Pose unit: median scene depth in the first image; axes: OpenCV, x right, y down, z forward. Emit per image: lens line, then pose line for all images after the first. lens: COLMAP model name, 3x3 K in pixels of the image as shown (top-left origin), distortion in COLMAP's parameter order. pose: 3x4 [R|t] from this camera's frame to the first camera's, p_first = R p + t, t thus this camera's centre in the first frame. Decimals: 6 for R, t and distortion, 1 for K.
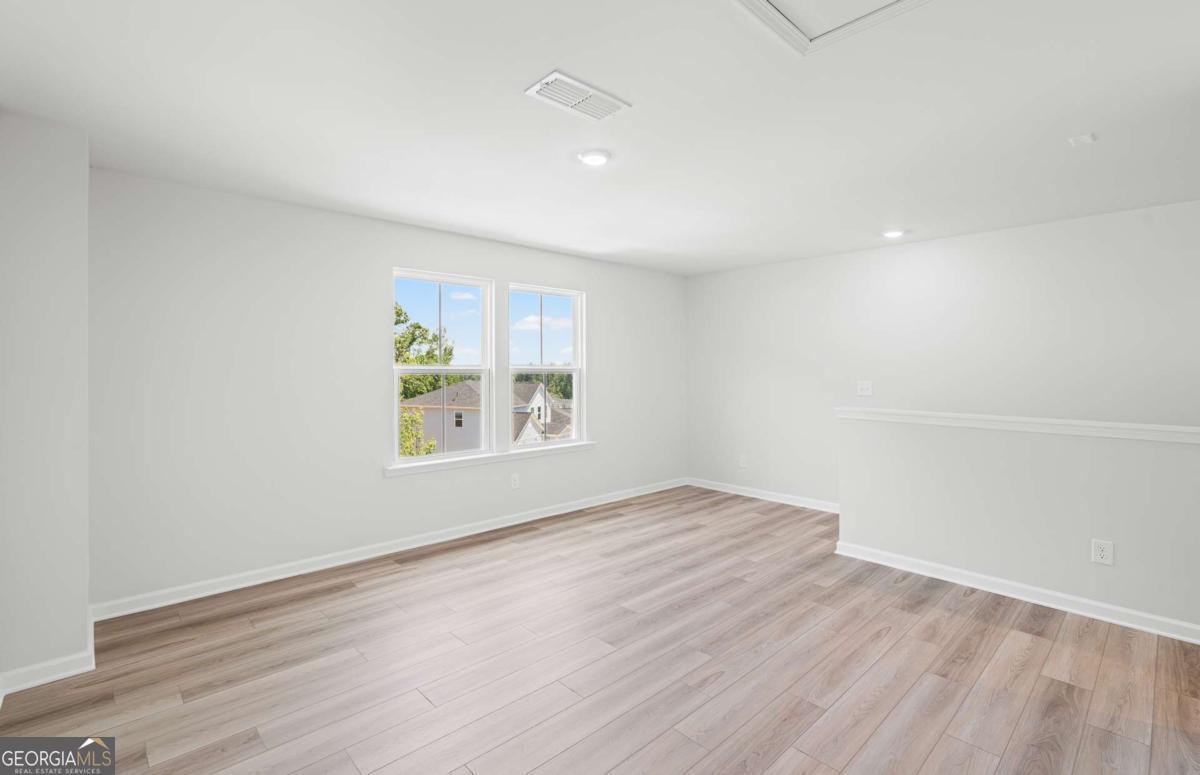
lens RADIAL K [[544.2, 0, 606.6], [0, 544.2, 371.9], [0, 0, 1]] dist [0.015302, 0.000397]
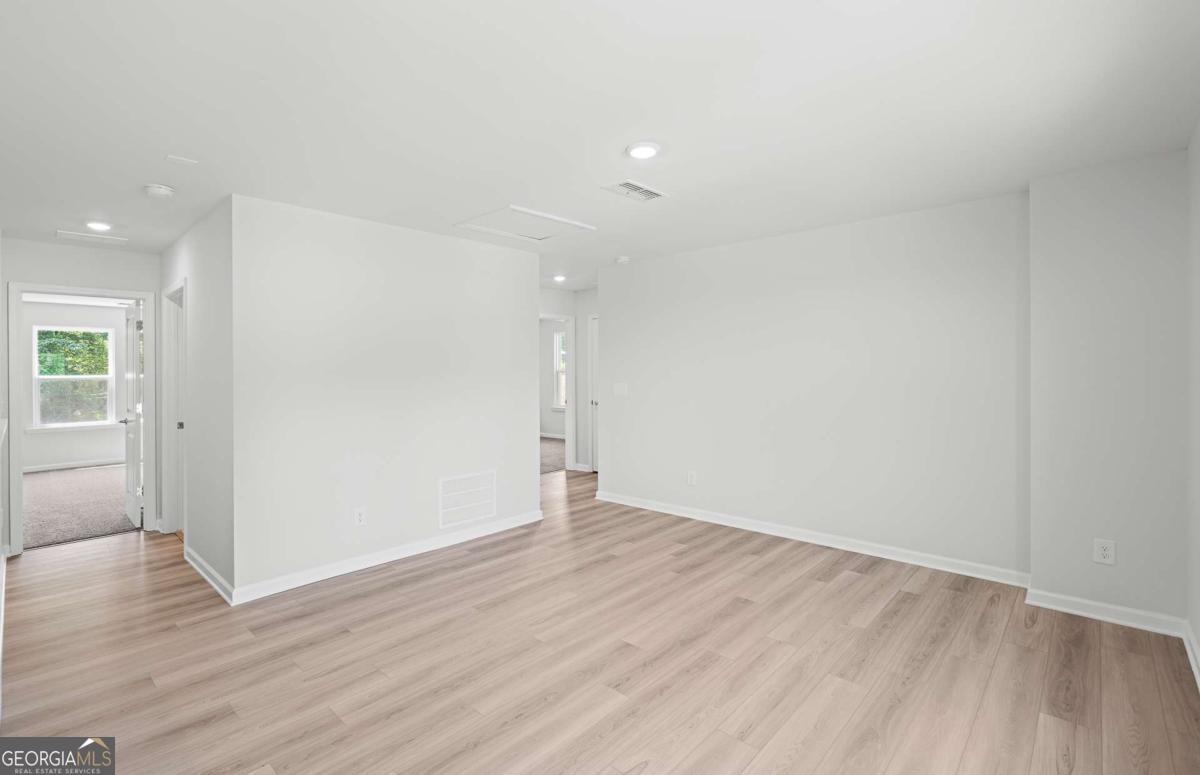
lens RADIAL K [[544.2, 0, 606.6], [0, 544.2, 371.9], [0, 0, 1]] dist [0.015302, 0.000397]
pose [[-0.996957, 0.008396, -0.077501, 0.118816], [0.007235, 0.999858, 0.015252, -0.020113], [0.077618, 0.014645, -0.996876, 1.955461]]
